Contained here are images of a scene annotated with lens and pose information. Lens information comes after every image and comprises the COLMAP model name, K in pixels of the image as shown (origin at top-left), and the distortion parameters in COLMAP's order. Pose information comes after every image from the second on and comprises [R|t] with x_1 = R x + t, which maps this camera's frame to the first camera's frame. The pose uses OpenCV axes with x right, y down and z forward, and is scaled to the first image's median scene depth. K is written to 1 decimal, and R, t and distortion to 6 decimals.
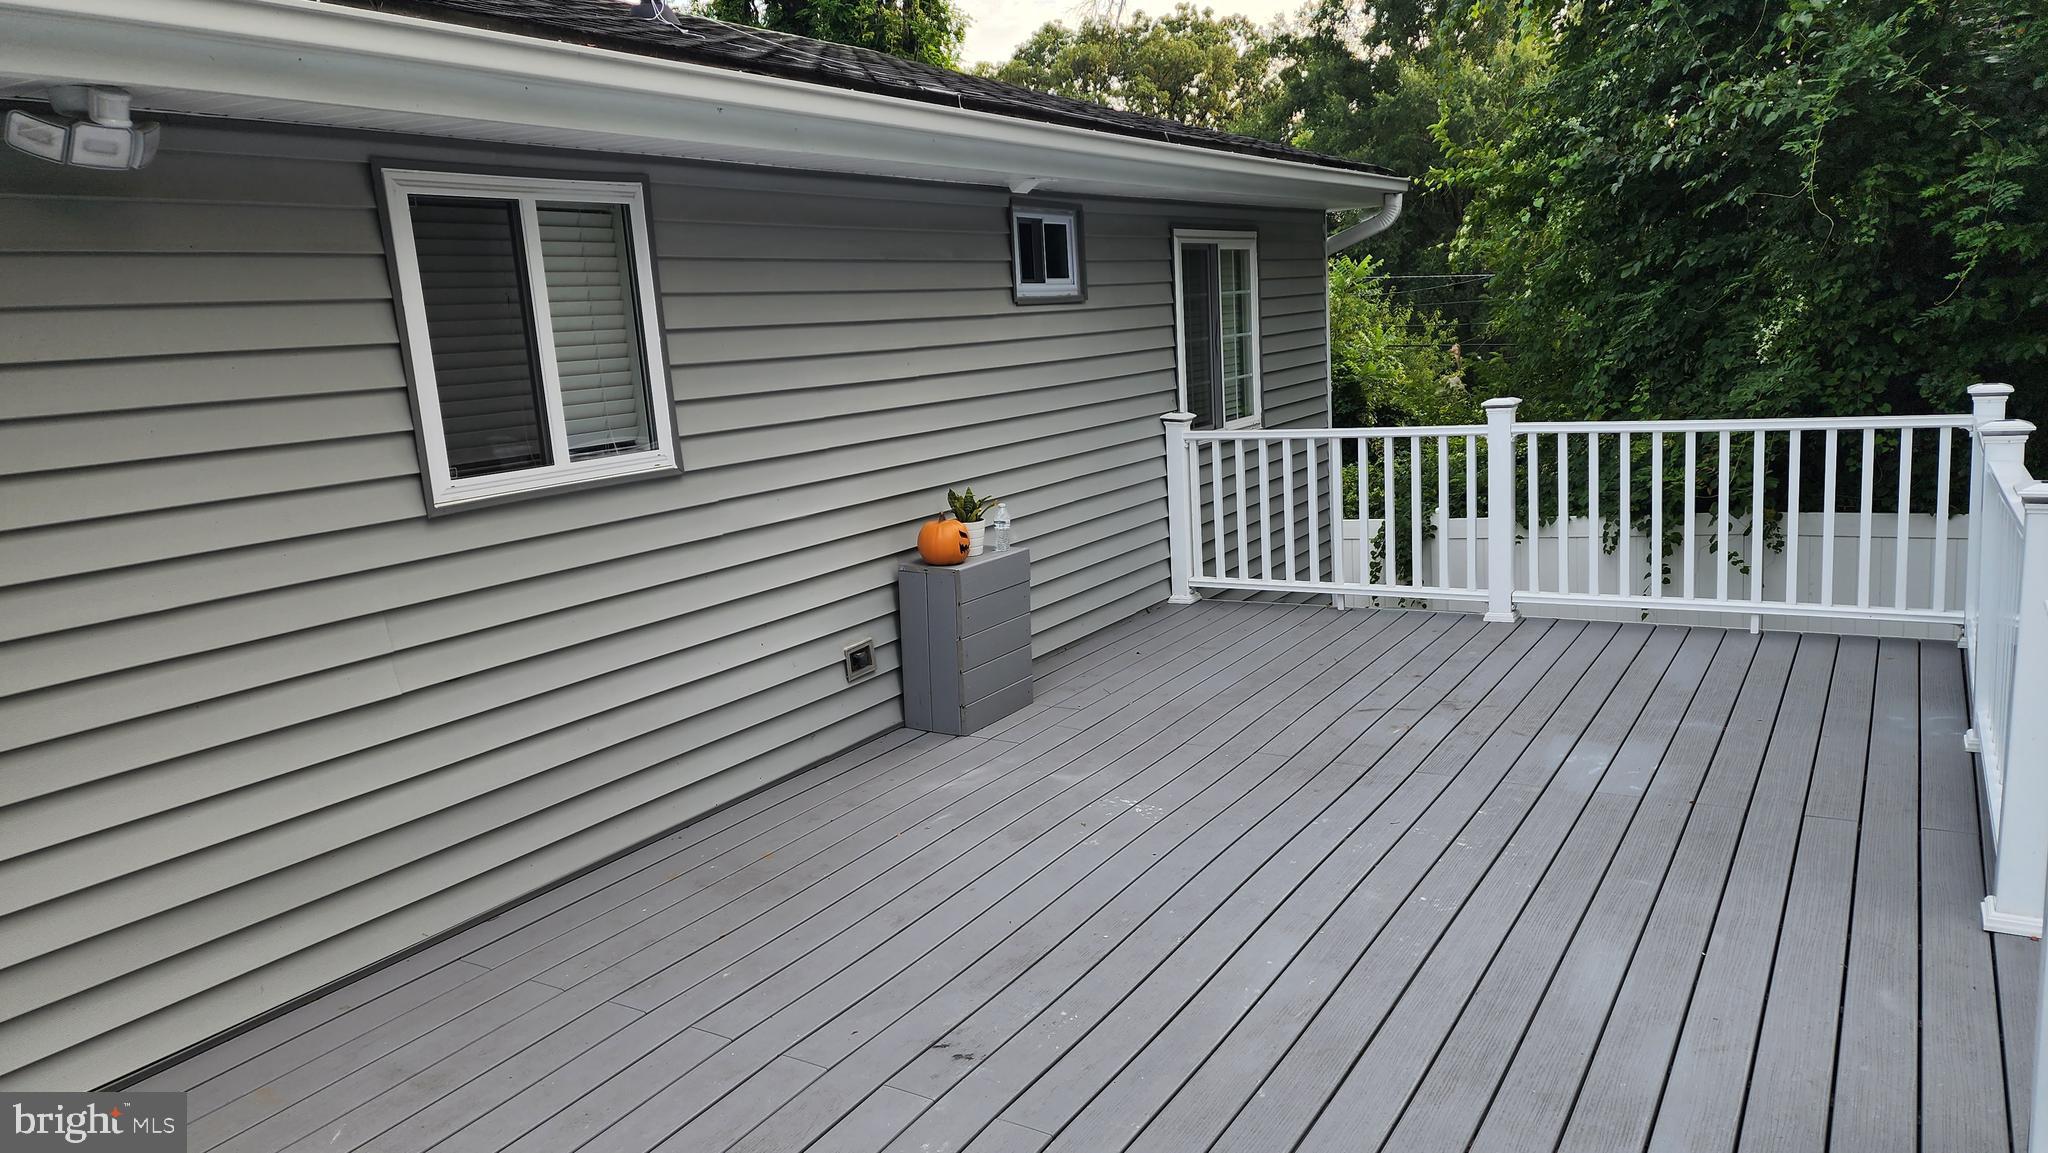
lens RADIAL K [[1386.7, 0, 1029.4], [0, 1386.7, 581.3], [0, 0, 1]] dist [0.046947, -0.039732]
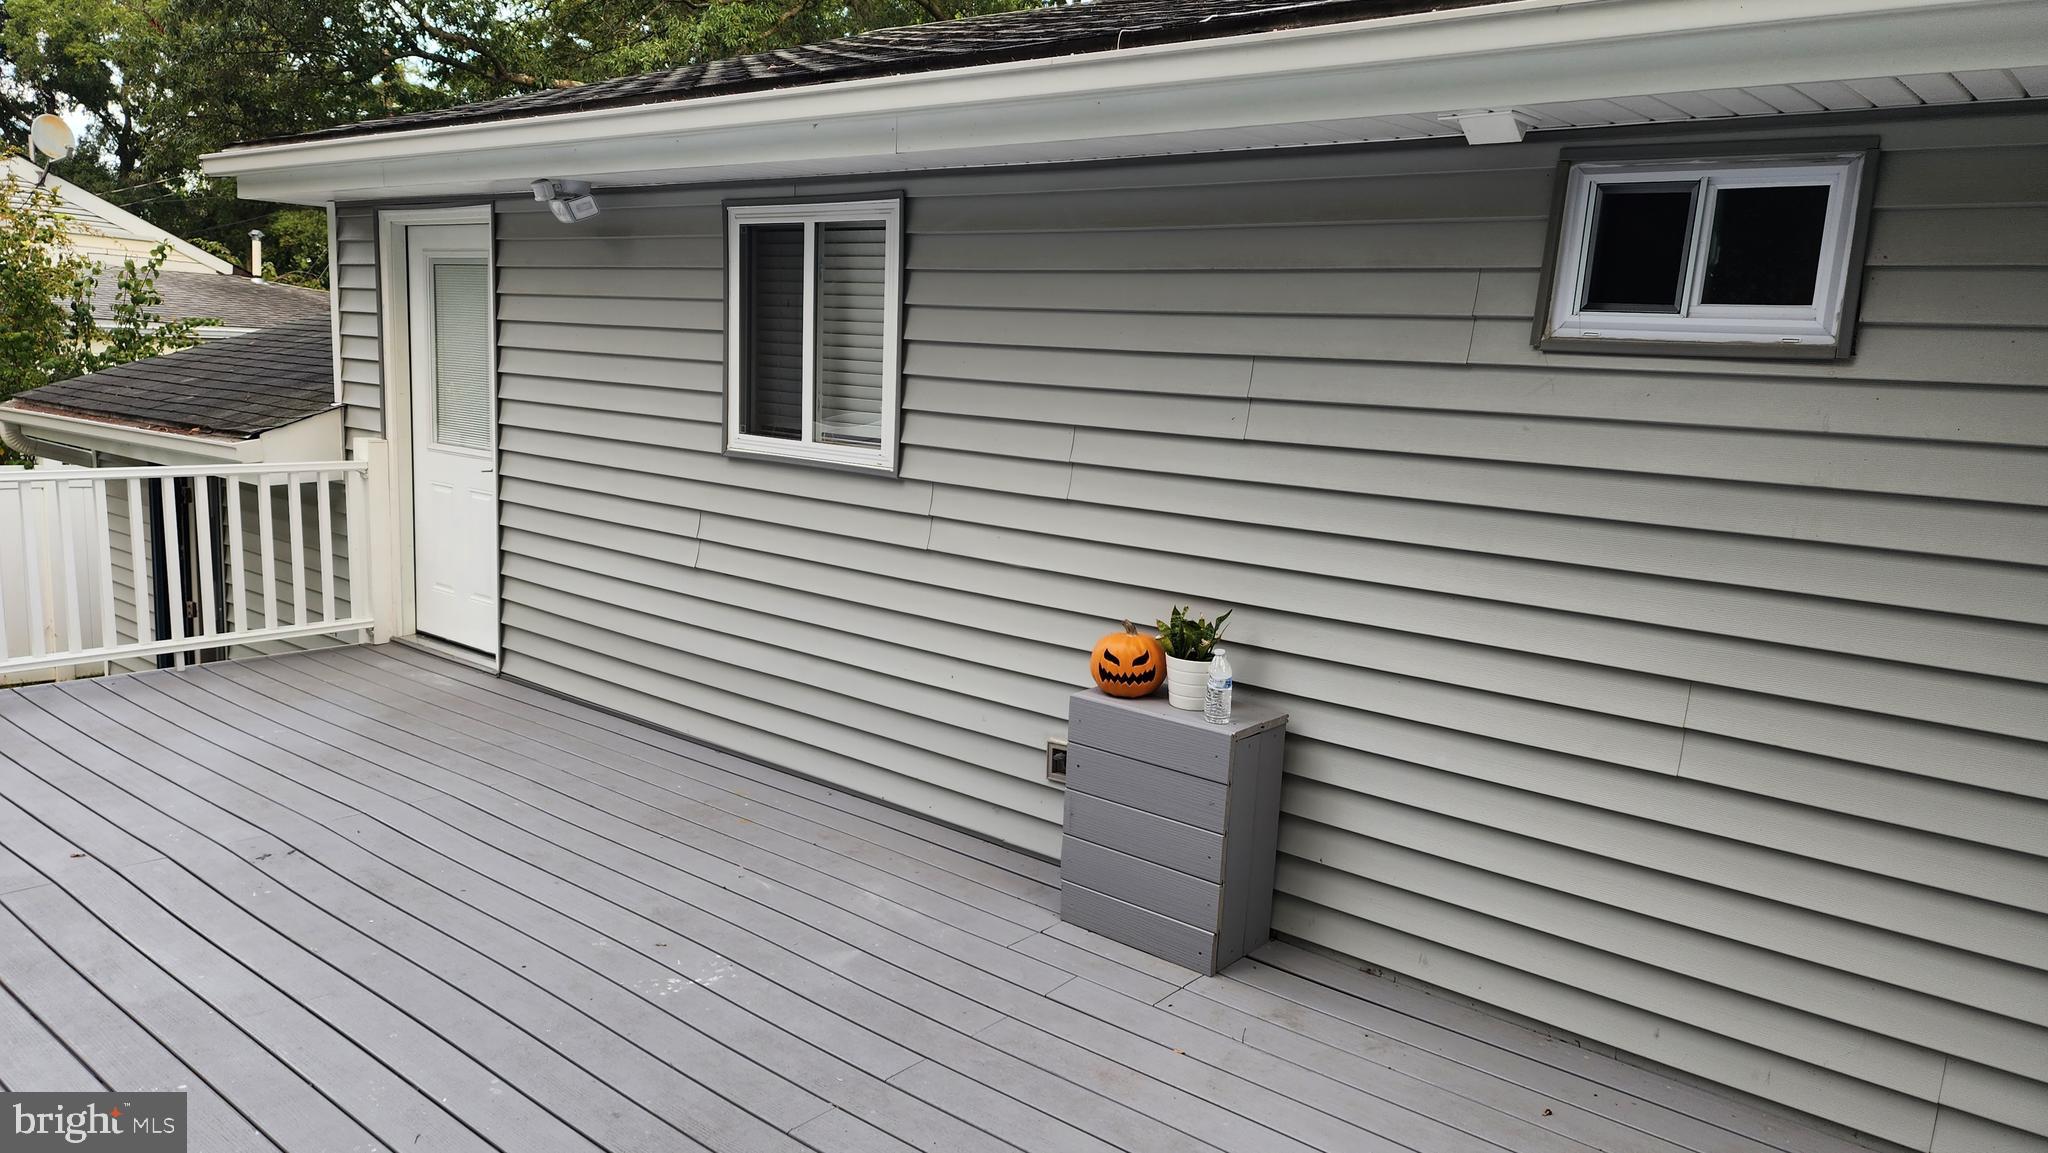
lens RADIAL K [[1386.7, 0, 1027.1], [0, 1386.7, 591.2], [0, 0, 1]] dist [0.046947, -0.039732]
pose [[-0.140947, 0.219961, -0.965273, 0.762091], [-0.223538, 0.942756, 0.247470, -0.278511], [0.964451, 0.250655, -0.083709, 1.216448]]
